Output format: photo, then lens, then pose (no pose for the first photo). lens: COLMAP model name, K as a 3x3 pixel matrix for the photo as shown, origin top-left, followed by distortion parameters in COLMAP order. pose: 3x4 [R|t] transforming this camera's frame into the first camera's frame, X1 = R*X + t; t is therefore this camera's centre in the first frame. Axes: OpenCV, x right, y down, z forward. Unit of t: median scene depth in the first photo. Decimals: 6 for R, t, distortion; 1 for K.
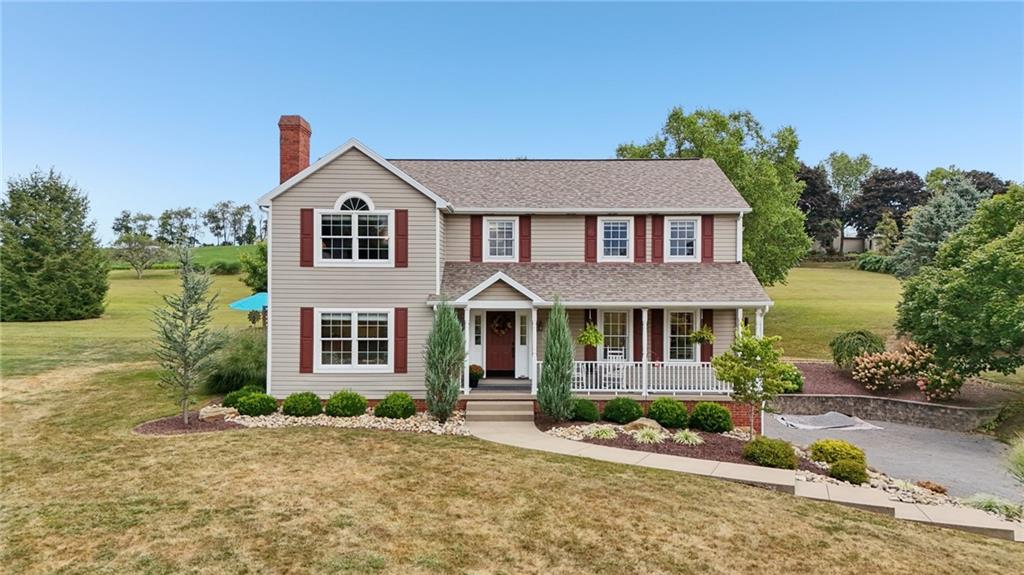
lens RADIAL K [[751.2, 0, 512.0], [0, 751.2, 287.5], [0, 0, 1]] dist [0.066051, -0.001077]
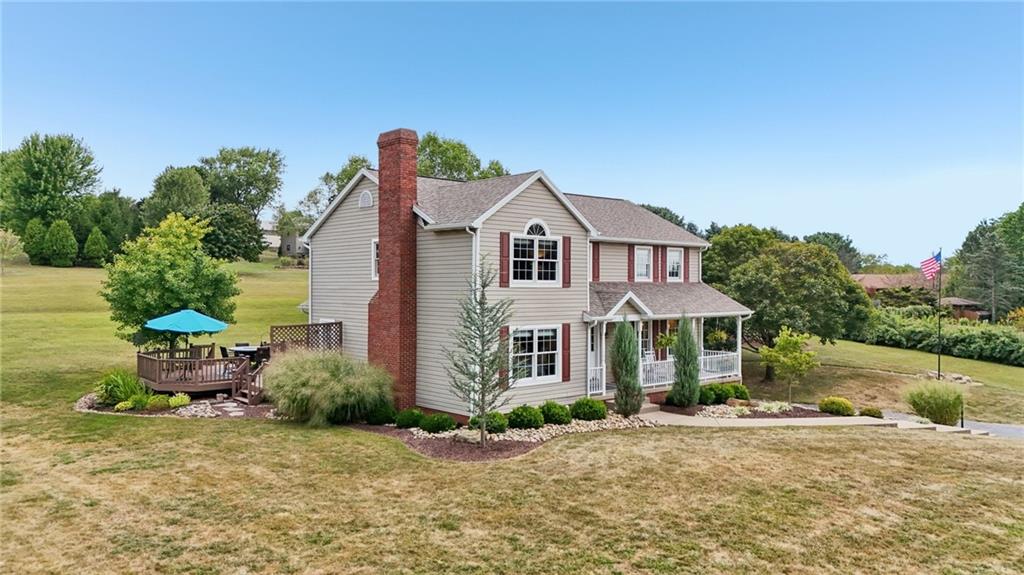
lens RADIAL K [[751.2, 0, 512.0], [0, 751.2, 287.5], [0, 0, 1]] dist [0.066051, -0.001077]
pose [[0.749345, -0.004545, 0.662164, -0.880510], [0.007798, 0.999968, -0.001961, -0.023170], [-0.662134, 0.006633, 0.749356, 0.192843]]
